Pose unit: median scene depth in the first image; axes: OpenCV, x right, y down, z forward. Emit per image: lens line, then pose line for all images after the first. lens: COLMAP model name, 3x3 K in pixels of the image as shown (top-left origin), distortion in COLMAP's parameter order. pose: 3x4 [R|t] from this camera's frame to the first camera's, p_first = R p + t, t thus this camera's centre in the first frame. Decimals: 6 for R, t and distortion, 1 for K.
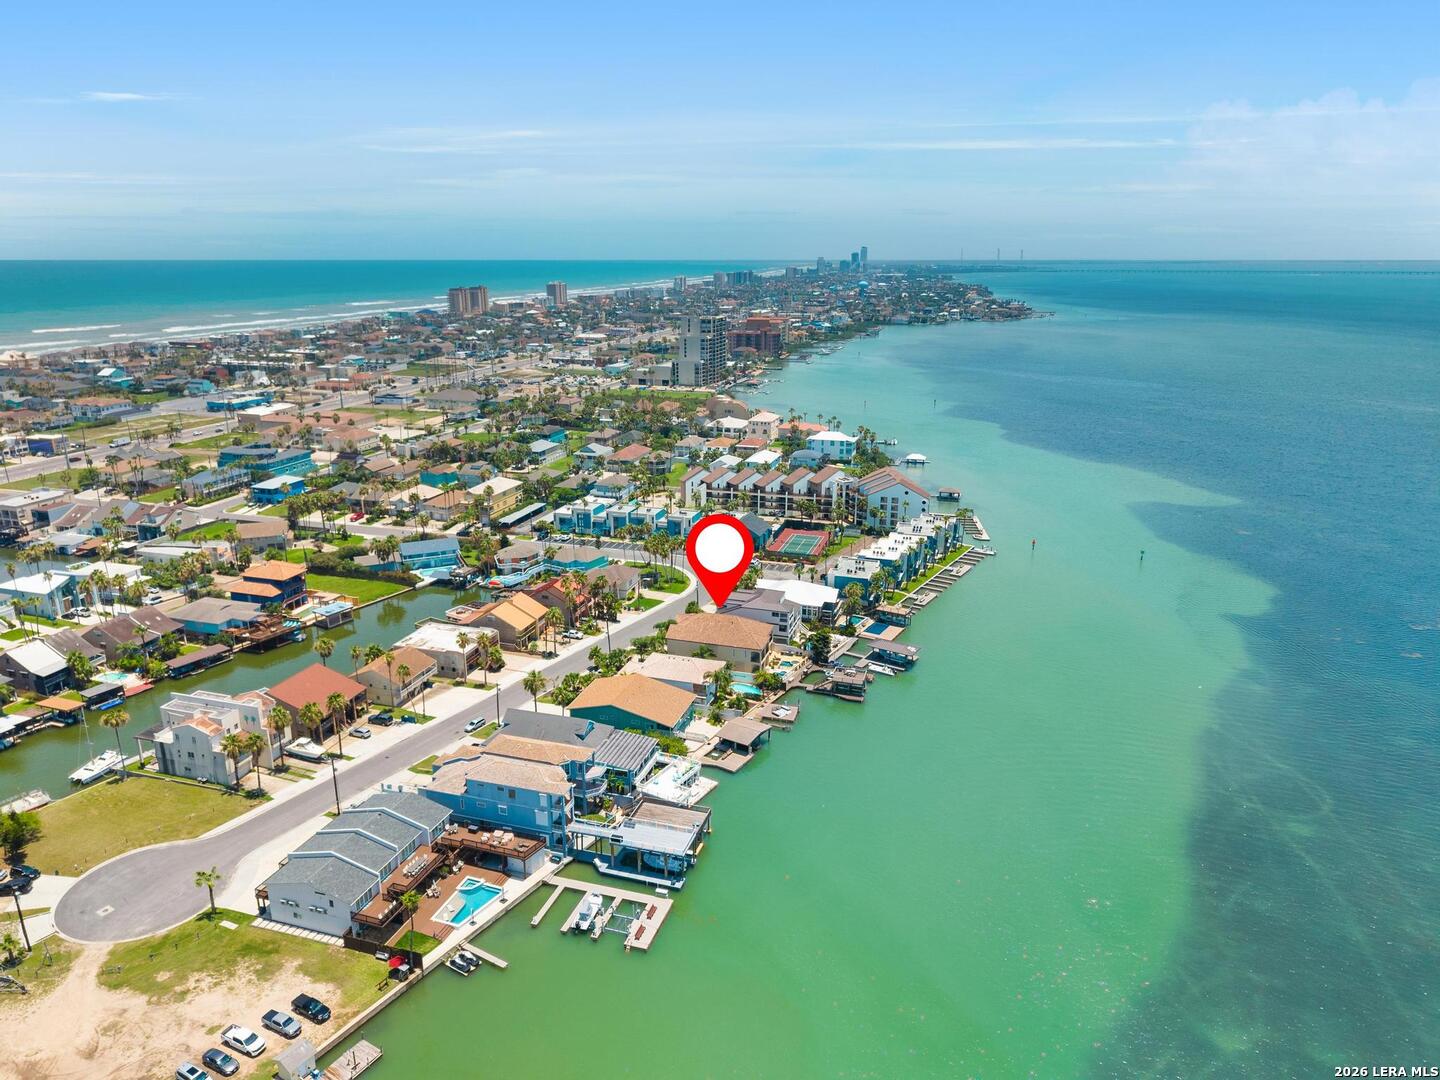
lens RADIAL K [[968.8, 0, 720.0], [0, 968.8, 540.0], [0, 0, 1]] dist [0.011765, -0.000876]
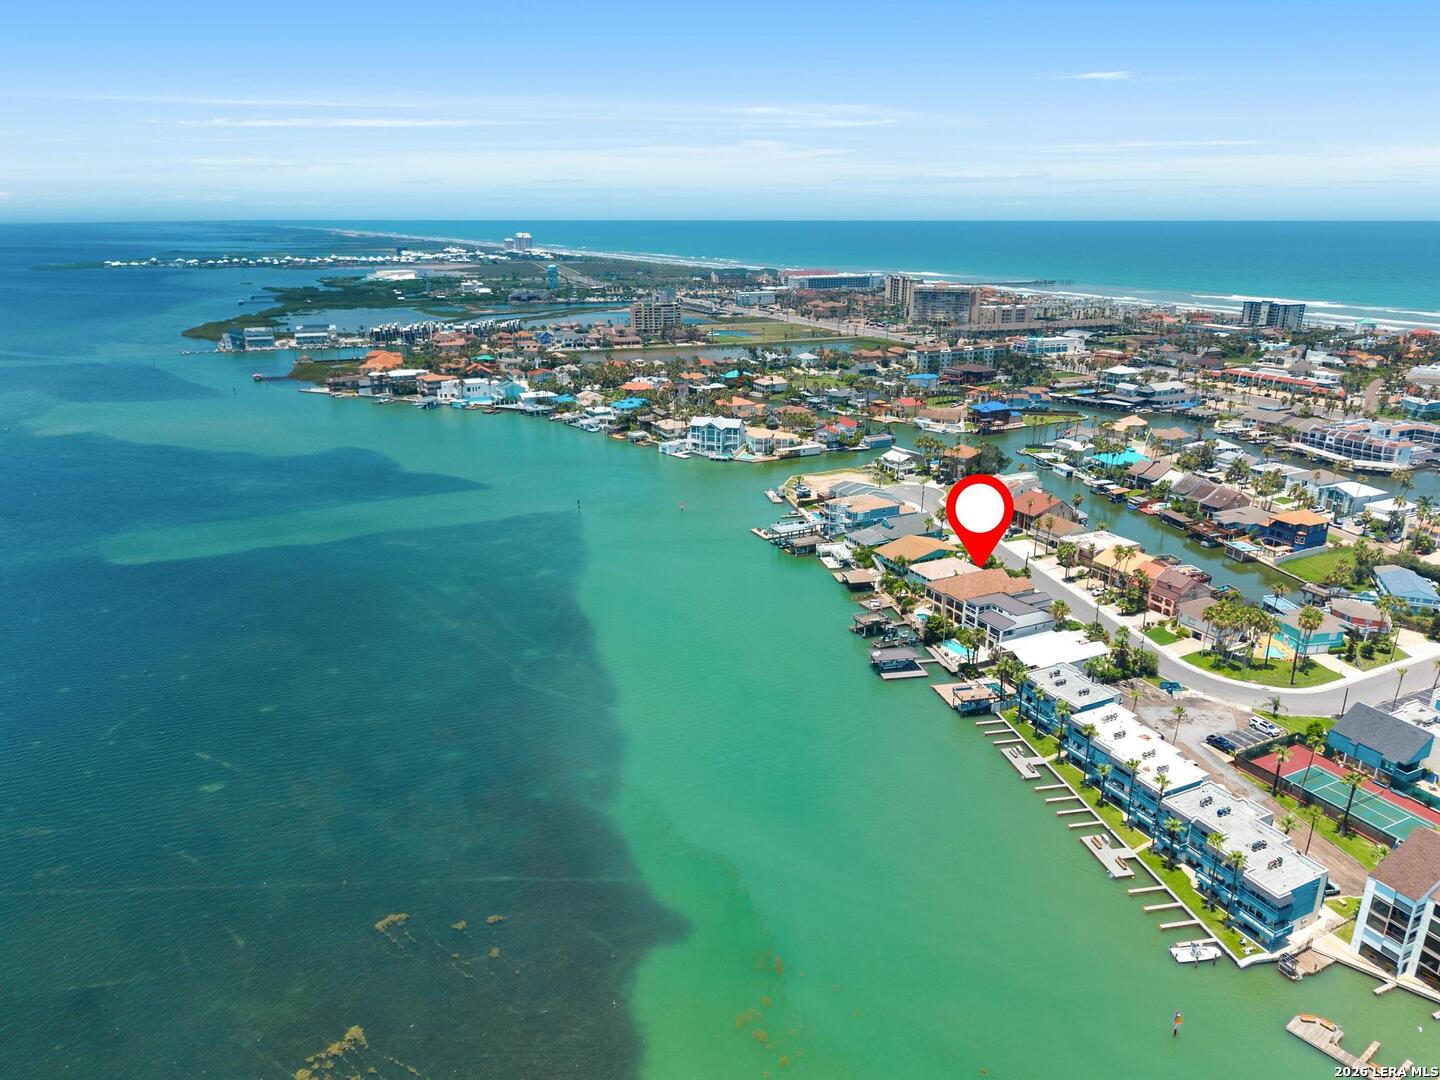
lens RADIAL K [[968.8, 0, 720.0], [0, 968.8, 540.0], [0, 0, 1]] dist [0.011765, -0.000876]
pose [[-0.728619, 0.220626, -0.648412, 1.221607], [-0.188002, 0.845914, 0.499085, -0.598202], [0.658612, 0.485545, -0.574871, 1.819655]]
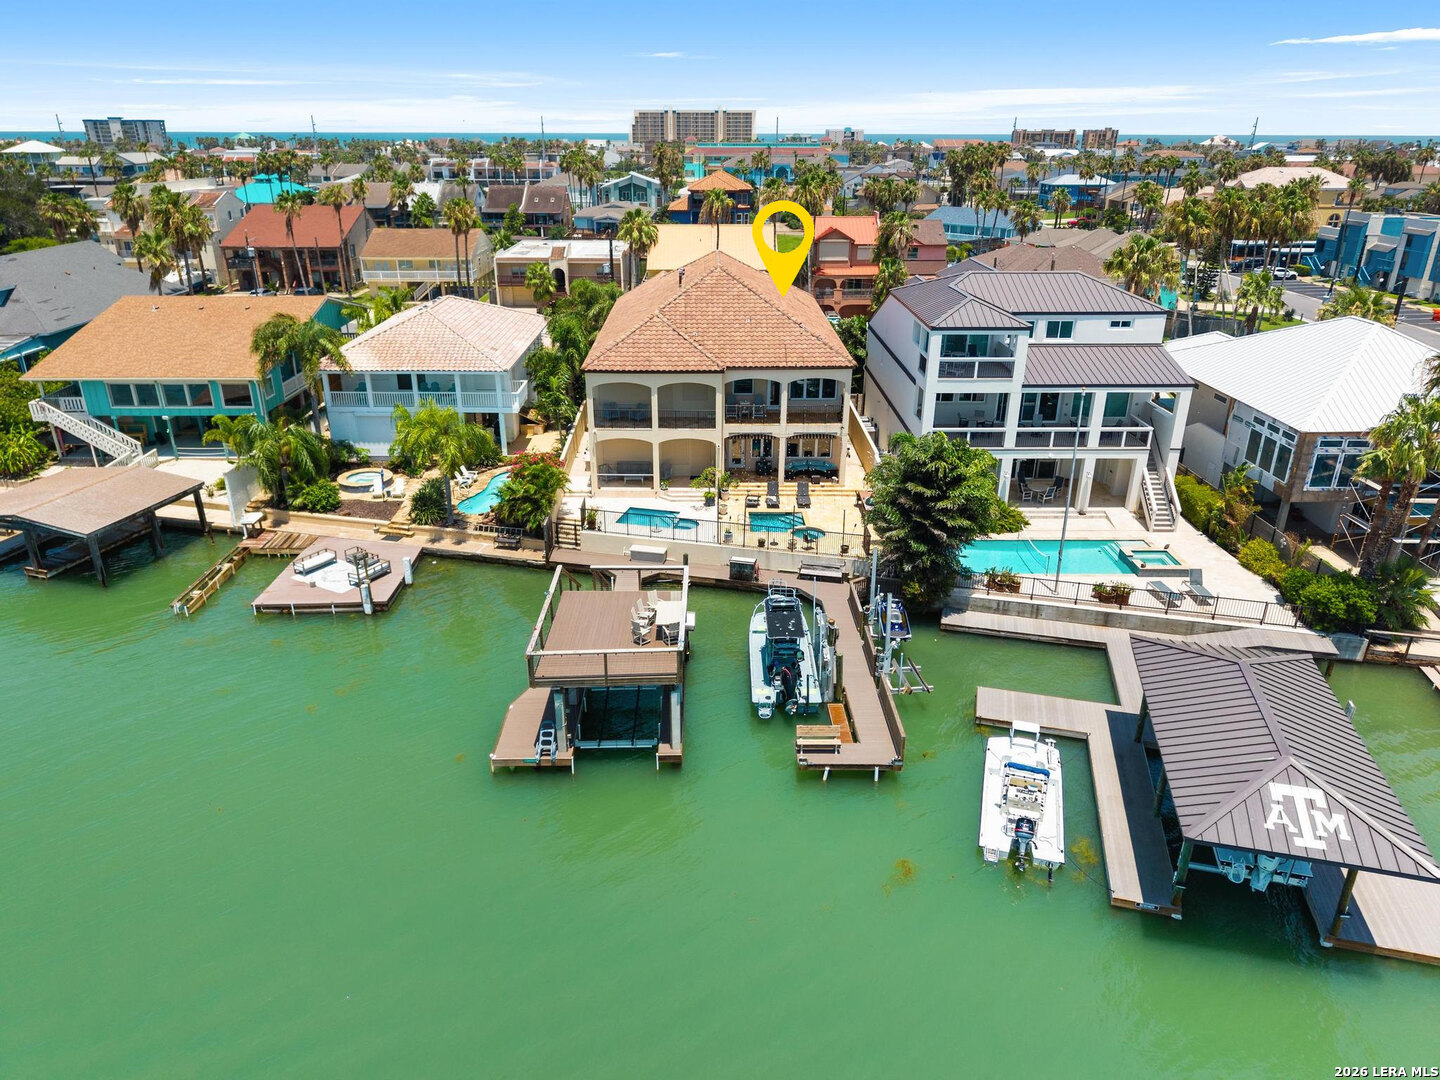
lens RADIAL K [[987.0, 0, 720.0], [0, 987.0, 540.0], [0, 0, 1]] dist [-0.058912, -0.001553]
pose [[0.306724, 0.371777, -0.876186, 0.341524], [-0.272816, 0.916274, 0.293282, 0.086096], [0.911862, 0.149081, 0.382470, 1.141308]]
